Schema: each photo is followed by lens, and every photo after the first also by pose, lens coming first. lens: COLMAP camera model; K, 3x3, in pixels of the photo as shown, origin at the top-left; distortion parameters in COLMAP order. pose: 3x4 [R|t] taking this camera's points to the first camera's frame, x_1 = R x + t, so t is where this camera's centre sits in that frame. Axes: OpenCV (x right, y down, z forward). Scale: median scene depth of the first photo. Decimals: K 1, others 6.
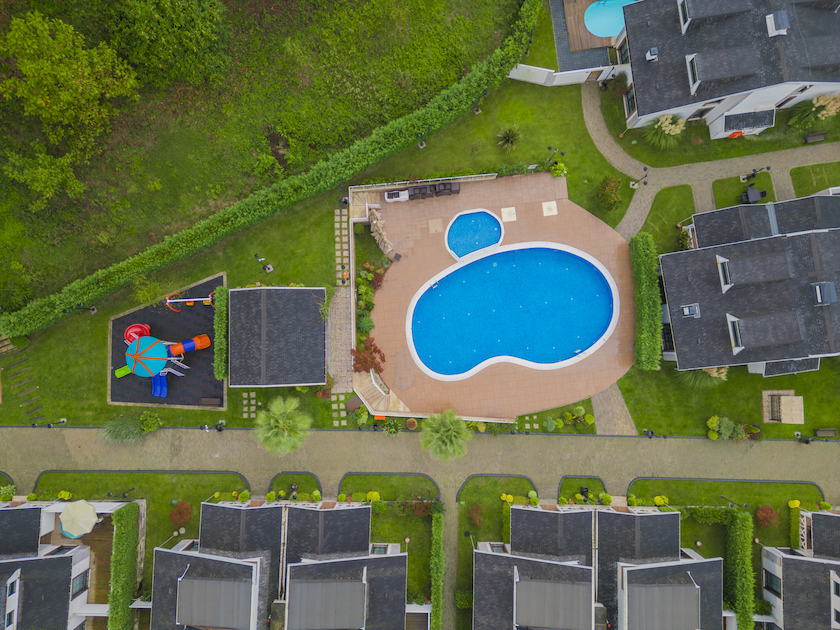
lens RADIAL K [[584.8, 0, 422.8], [0, 584.8, 312.0], [0, 0, 1]] dist [0.063509, -0.050233]
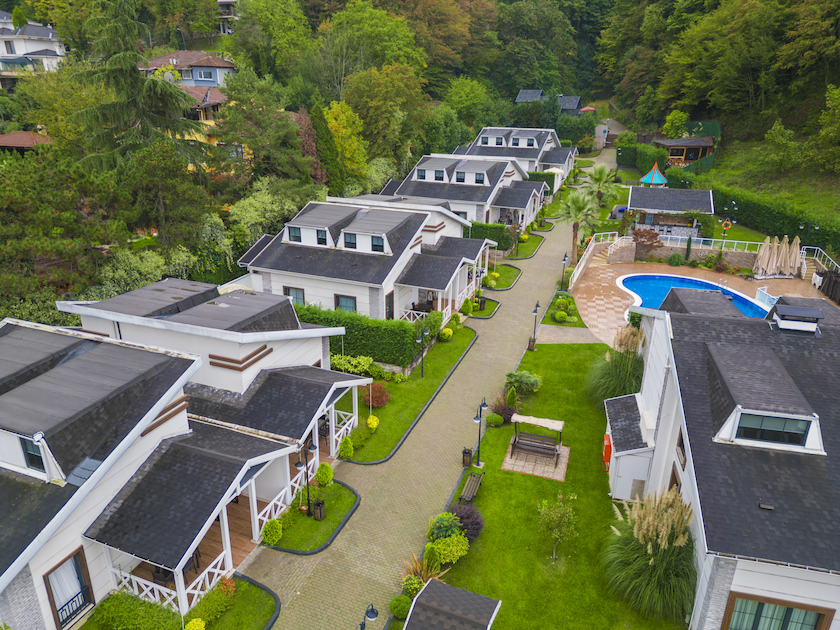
lens RADIAL K [[584.8, 0, 427.1], [0, 584.8, 314.5], [0, 0, 1]] dist [0.063509, -0.050233]
pose [[-0.348797, 0.335452, -0.875107, 1.080300], [-0.936739, -0.095540, 0.336739, 0.084185], [0.029352, 0.937200, 0.347554, 0.703868]]
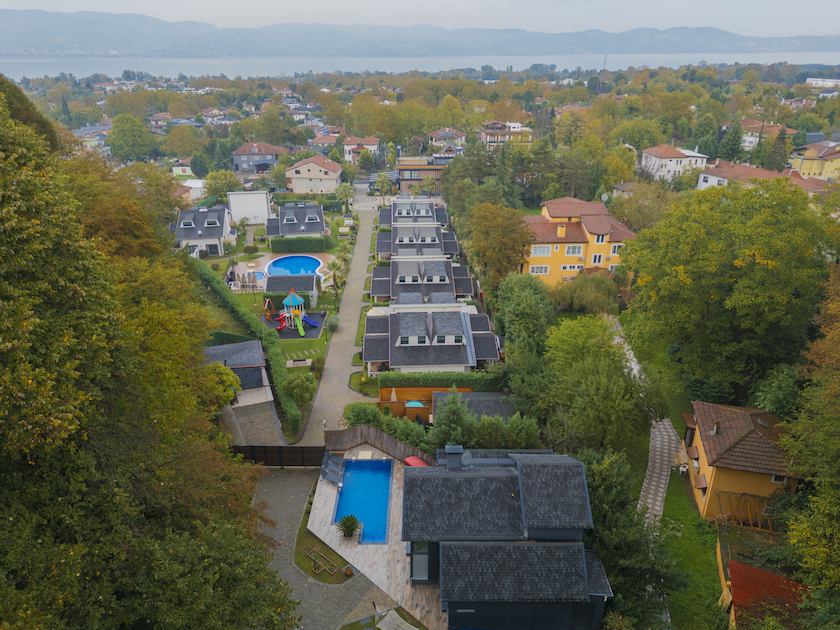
lens RADIAL K [[584.8, 0, 420.7], [0, 584.8, 315.3], [0, 0, 1]] dist [0.063509, -0.050233]
pose [[-0.067014, -0.405696, 0.911548, -2.052337], [0.996529, 0.018015, 0.081279, 0.306980], [-0.049396, 0.913831, 0.403080, 0.237152]]
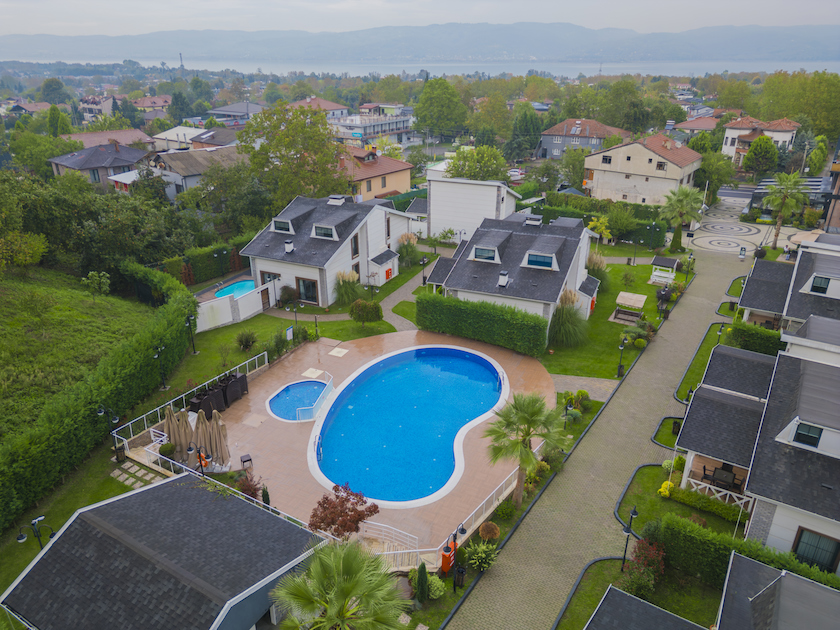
lens RADIAL K [[584.8, 0, 422.6], [0, 584.8, 314.8], [0, 0, 1]] dist [0.063509, -0.050233]
pose [[0.522655, -0.337437, 0.782923, -0.405791], [0.851339, 0.255397, -0.458252, 0.334866], [-0.045325, 0.906040, 0.420757, 0.590719]]
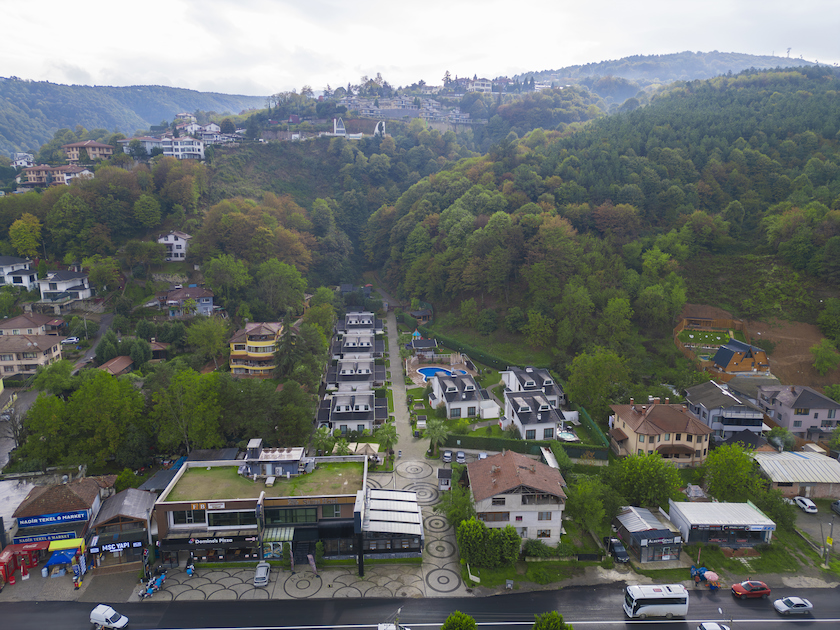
lens RADIAL K [[584.8, 0, 425.2], [0, 584.8, 320.9], [0, 0, 1]] dist [0.063509, -0.050233]
pose [[0.098809, 0.225232, -0.969282, 3.456817], [-0.994244, 0.062899, -0.086737, 0.365306], [0.041431, 0.972273, 0.230150, -0.106131]]
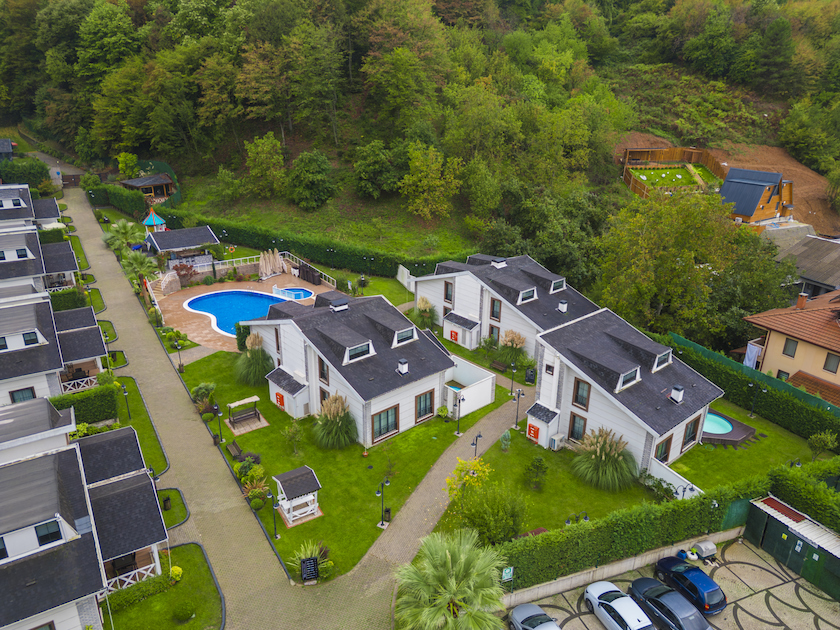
lens RADIAL K [[584.8, 0, 417.4], [0, 584.8, 311.9], [0, 0, 1]] dist [0.063509, -0.050233]
pose [[0.548394, 0.309198, -0.776956, 1.444848], [-0.835736, 0.234274, -0.496650, 0.363651], [0.028457, 0.921690, 0.386883, 0.498042]]
